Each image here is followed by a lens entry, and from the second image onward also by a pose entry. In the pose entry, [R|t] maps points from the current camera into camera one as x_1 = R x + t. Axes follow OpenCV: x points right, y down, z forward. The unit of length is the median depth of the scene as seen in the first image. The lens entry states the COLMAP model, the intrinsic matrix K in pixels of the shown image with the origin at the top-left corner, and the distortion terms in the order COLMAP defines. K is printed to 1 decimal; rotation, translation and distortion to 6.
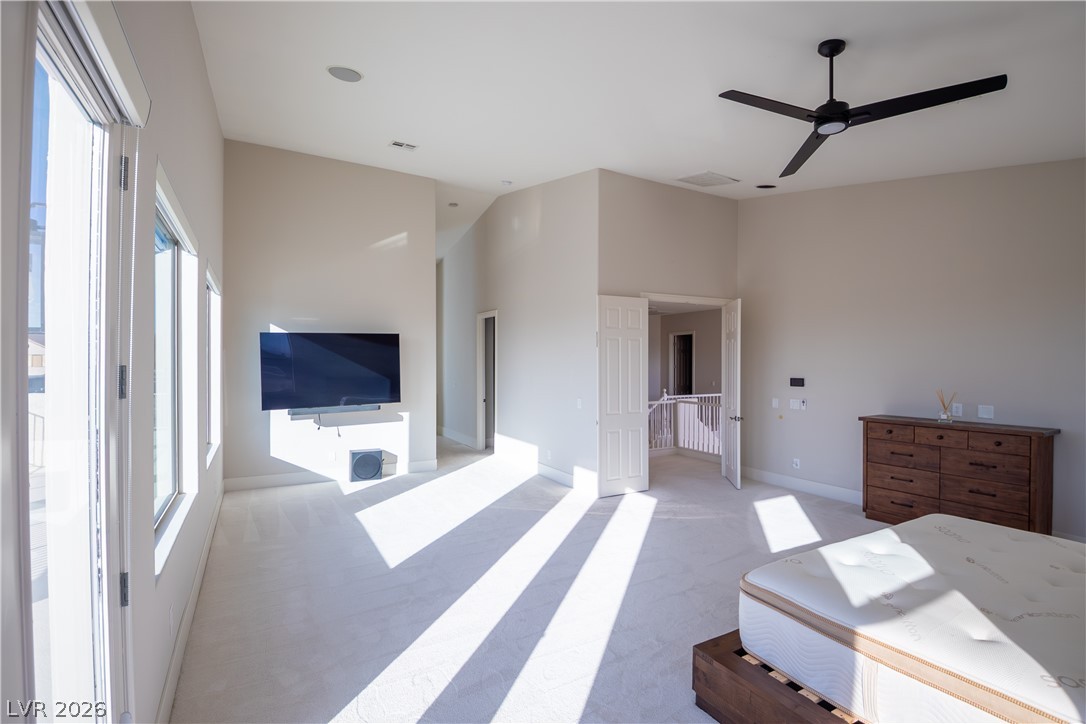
lens RADIAL K [[506.6, 0, 543.0], [0, 506.6, 362.0], [0, 0, 1]] dist [0.022670, 0.000126]
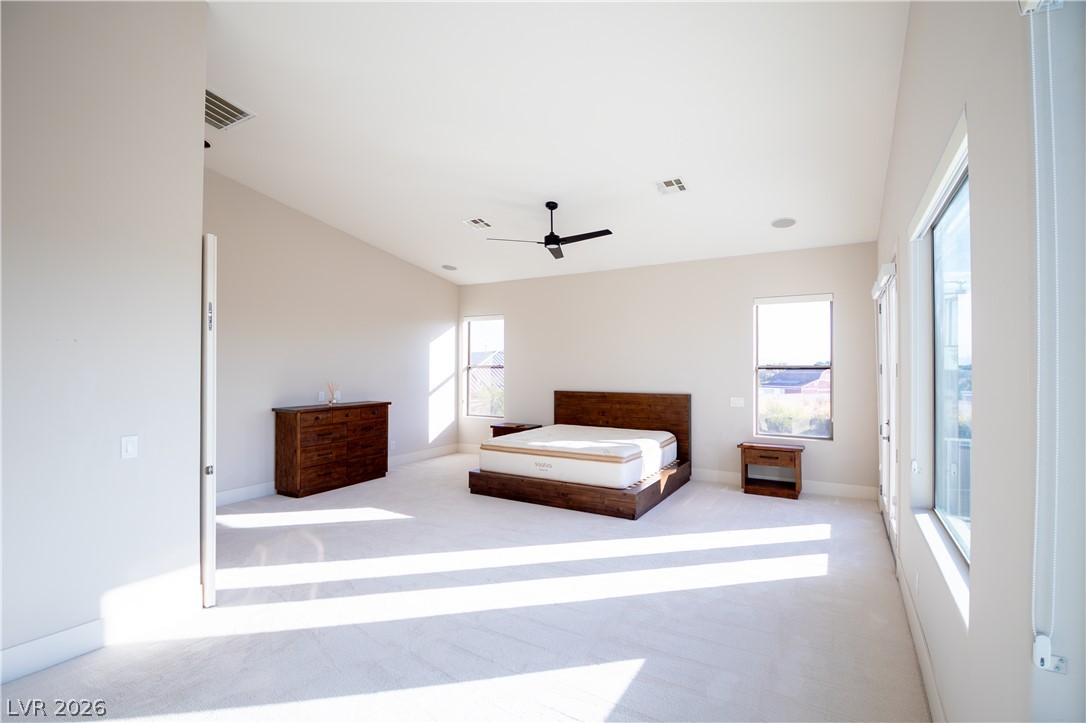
lens RADIAL K [[506.6, 0, 543.0], [0, 506.6, 361.5], [0, 0, 1]] dist [0.022670, 0.000126]
pose [[-0.500252, 0.006182, 0.865858, -0.693206], [-0.006285, 0.999922, -0.010771, 0.011648], [-0.865857, -0.010830, -0.500175, 1.230203]]
